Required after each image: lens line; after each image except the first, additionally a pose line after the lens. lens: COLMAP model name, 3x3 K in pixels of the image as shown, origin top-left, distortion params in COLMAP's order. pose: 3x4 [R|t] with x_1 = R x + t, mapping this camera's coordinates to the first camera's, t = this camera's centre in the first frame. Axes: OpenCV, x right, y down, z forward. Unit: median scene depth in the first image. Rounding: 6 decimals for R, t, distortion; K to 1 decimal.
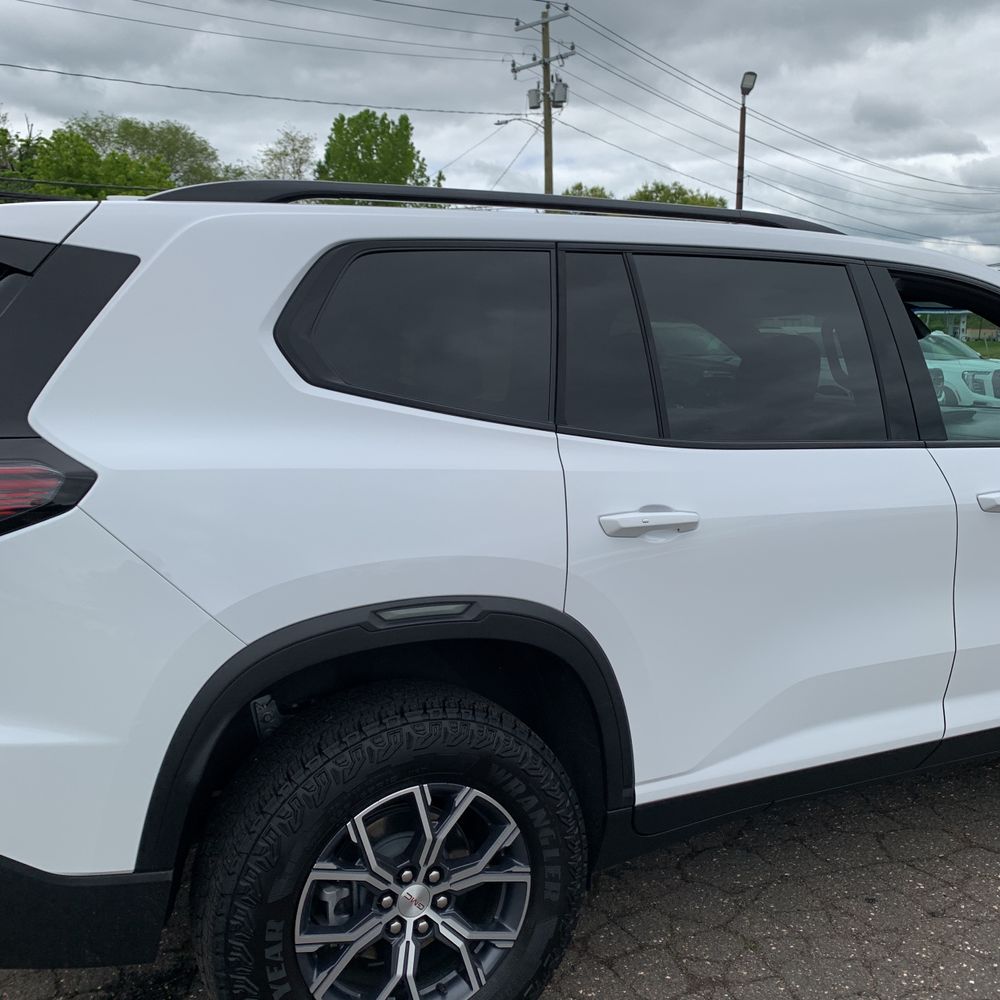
lens RADIAL K [[1002.3, 0, 500.0], [0, 1002.3, 500.0], [0, 0, 1]] dist [0.141689, -0.380366]
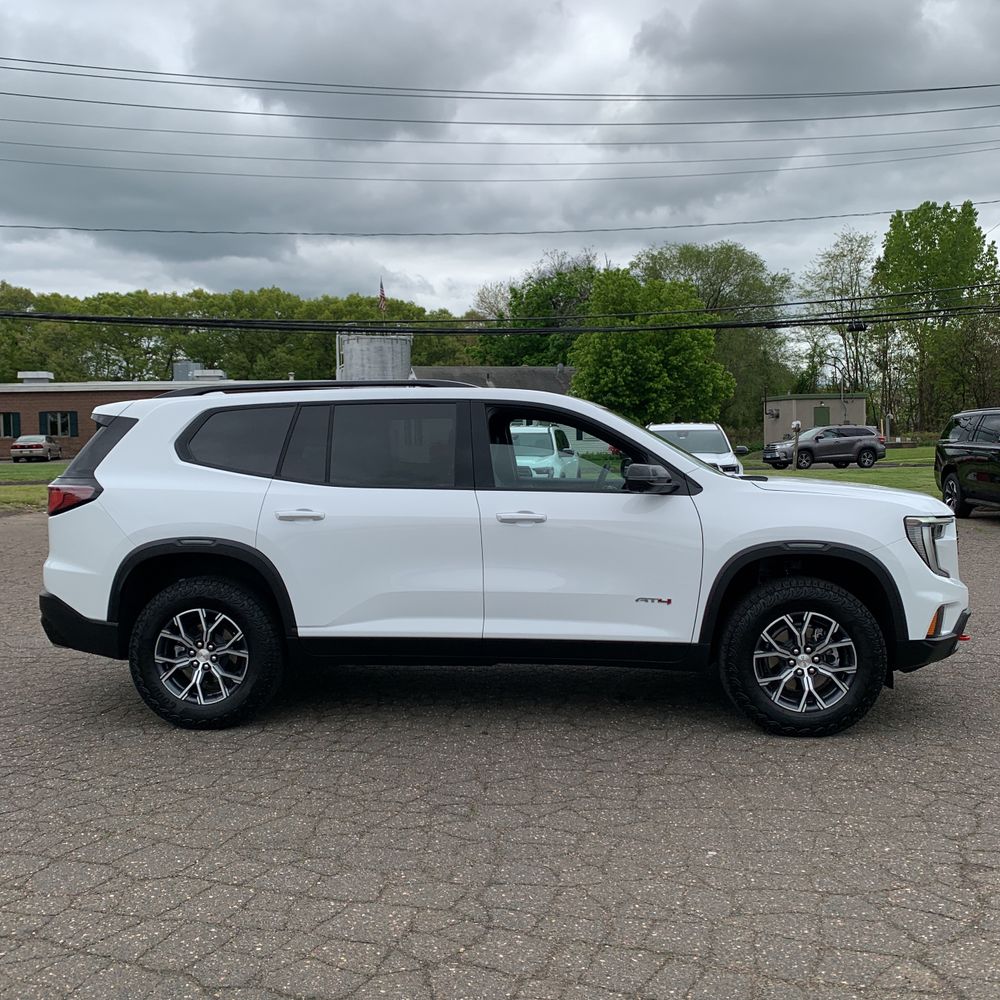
lens RADIAL K [[1002.3, 0, 500.0], [0, 1002.3, 500.0], [0, 0, 1]] dist [0.141689, -0.380366]
pose [[0.841778, 0.005568, -0.539795, 1.885322], [-0.056146, 0.995427, -0.077288, 0.147580], [0.536896, 0.095366, 0.838241, -0.784128]]
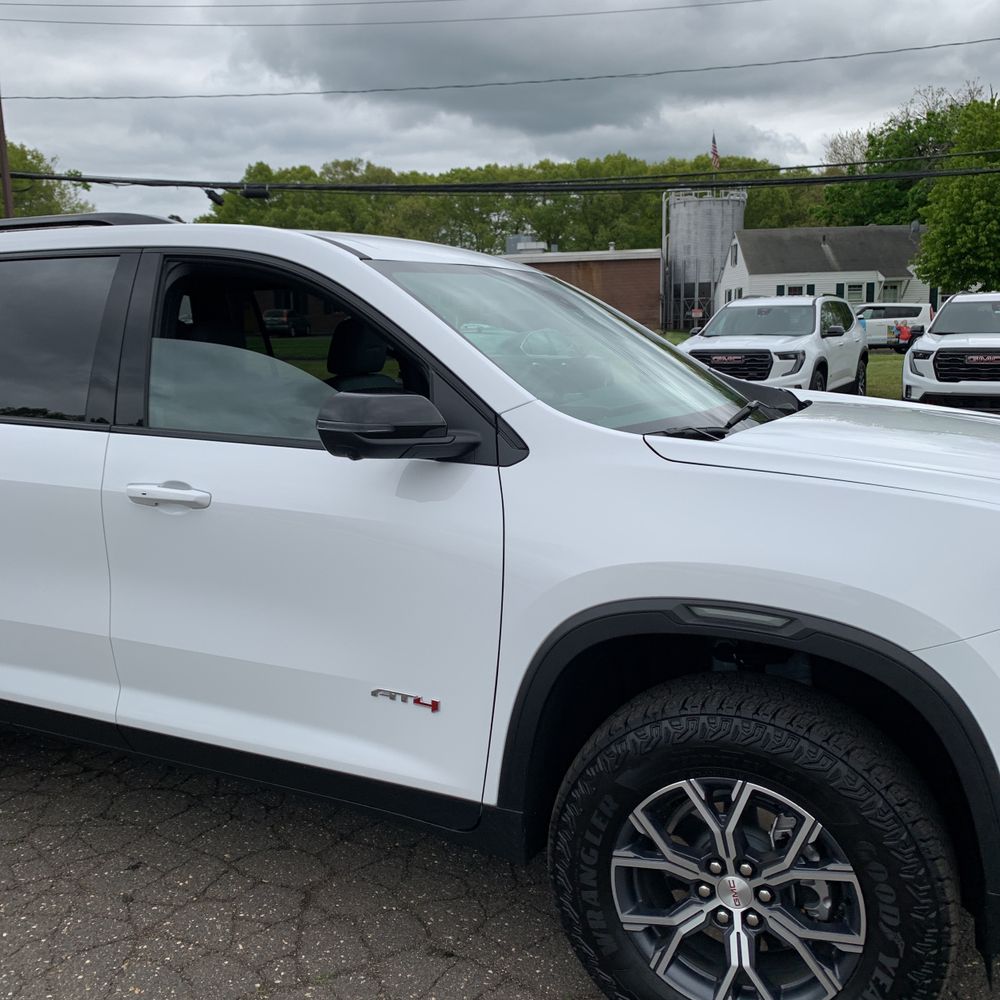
lens RADIAL K [[1022.7, 0, 486.6], [0, 1022.7, 486.2], [0, 0, 1]] dist [0.020875, -0.036304]
pose [[0.602109, 0.105274, -0.791443, 1.789921], [-0.098037, 0.993516, 0.057569, -0.113965], [0.792372, 0.042928, 0.608526, 0.831513]]
